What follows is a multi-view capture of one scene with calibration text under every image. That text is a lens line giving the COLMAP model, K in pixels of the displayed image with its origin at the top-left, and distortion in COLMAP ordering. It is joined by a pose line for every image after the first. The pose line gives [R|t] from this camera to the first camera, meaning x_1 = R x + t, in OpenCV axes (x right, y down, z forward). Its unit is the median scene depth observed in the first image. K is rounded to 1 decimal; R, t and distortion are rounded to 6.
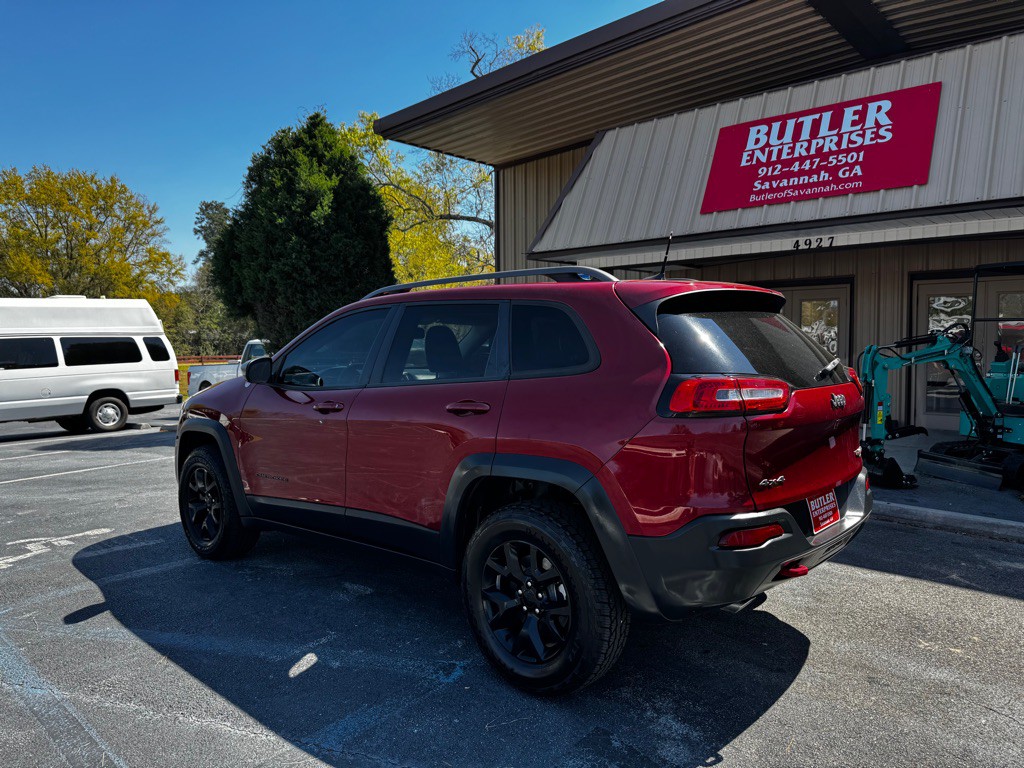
lens RADIAL K [[731.2, 0, 502.0], [0, 731.2, 382.1], [0, 0, 1]] dist [0.015292, -0.030934]
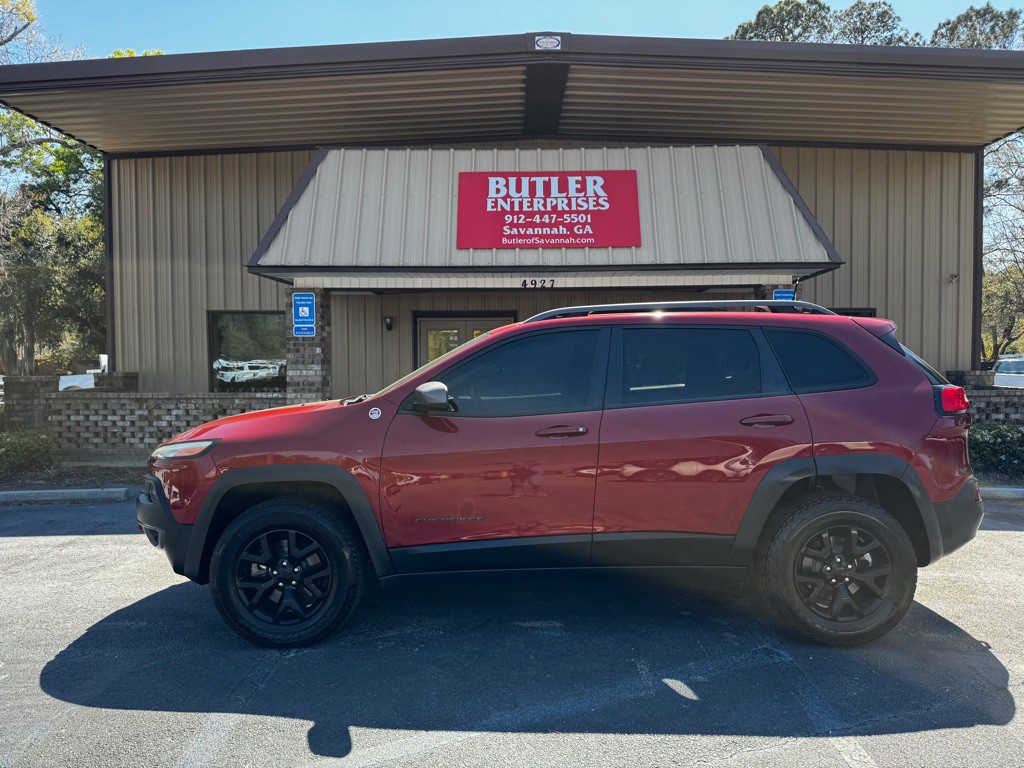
lens RADIAL K [[731.2, 0, 507.6], [0, 731.2, 389.4], [0, 0, 1]] dist [0.015292, -0.030934]
pose [[0.751113, -0.021445, 0.659825, -0.420842], [0.039231, 0.999156, -0.012186, -0.005834], [-0.659007, 0.035039, 0.751320, 0.152790]]
